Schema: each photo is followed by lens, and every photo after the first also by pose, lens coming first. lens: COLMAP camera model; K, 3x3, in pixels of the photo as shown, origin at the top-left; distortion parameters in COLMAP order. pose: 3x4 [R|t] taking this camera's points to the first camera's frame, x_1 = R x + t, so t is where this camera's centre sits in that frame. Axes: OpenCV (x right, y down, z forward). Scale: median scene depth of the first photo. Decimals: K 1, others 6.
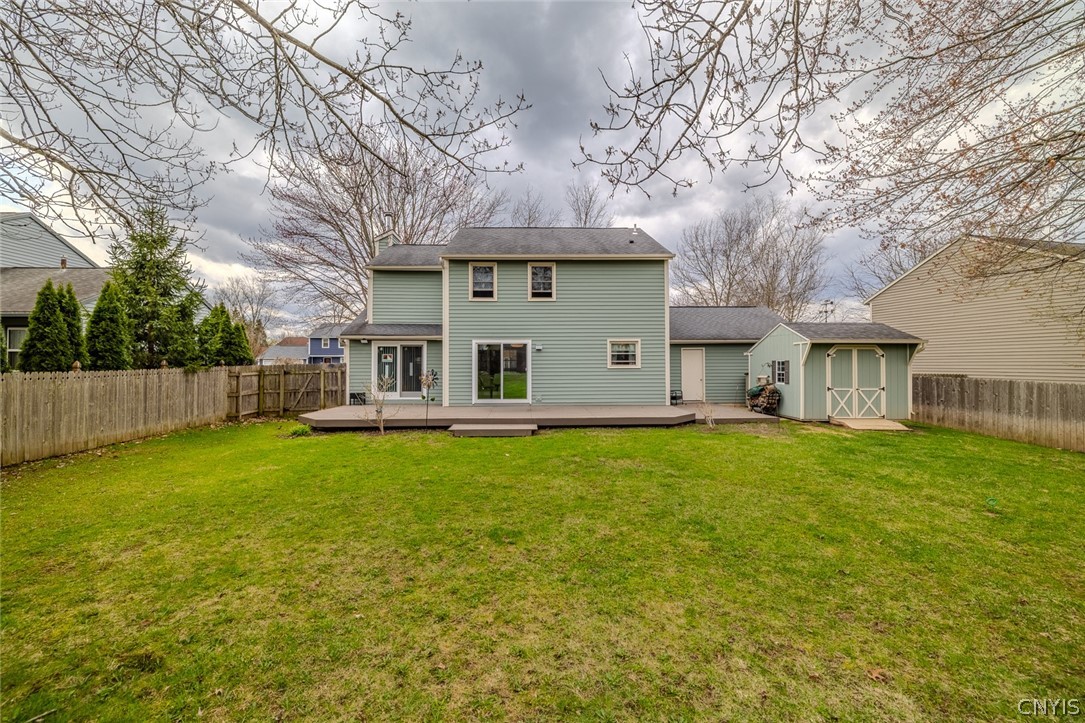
lens RADIAL K [[459.4, 0, 540.3], [0, 459.4, 357.7], [0, 0, 1]] dist [0.001368, 0.000064]
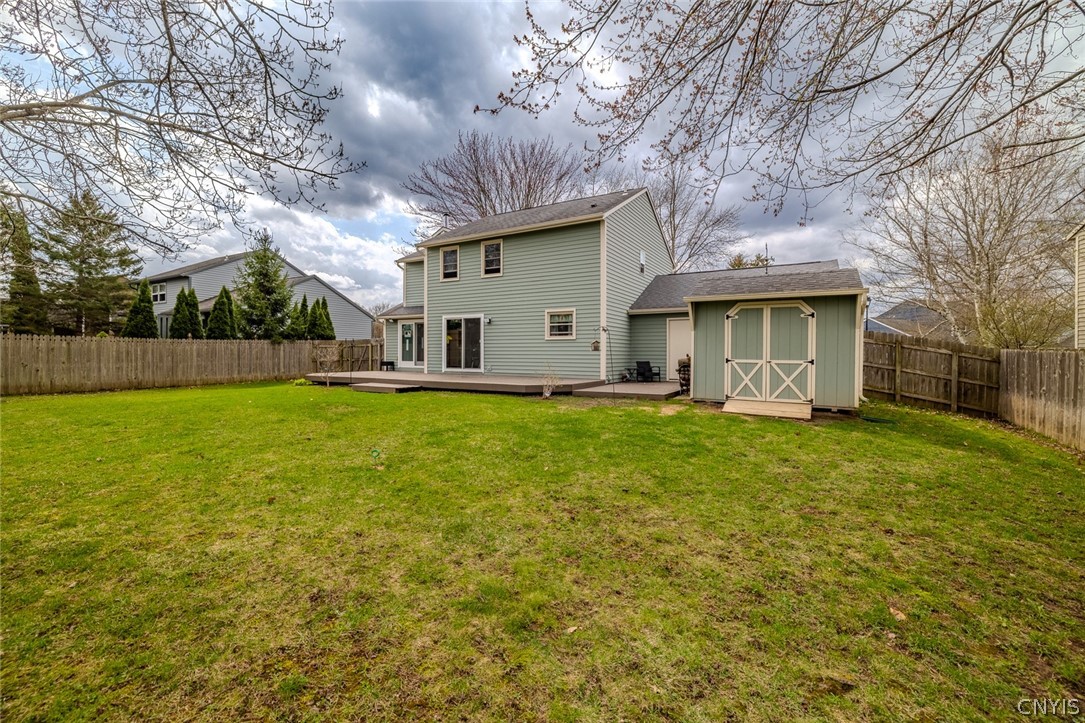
lens RADIAL K [[459.4, 0, 539.8], [0, 459.4, 359.5], [0, 0, 1]] dist [0.001368, 0.000064]
pose [[0.846643, 0.013974, -0.531977, 0.679708], [0.000462, 0.999636, 0.026993, 0.039704], [0.532161, -0.023099, 0.846328, 0.160251]]
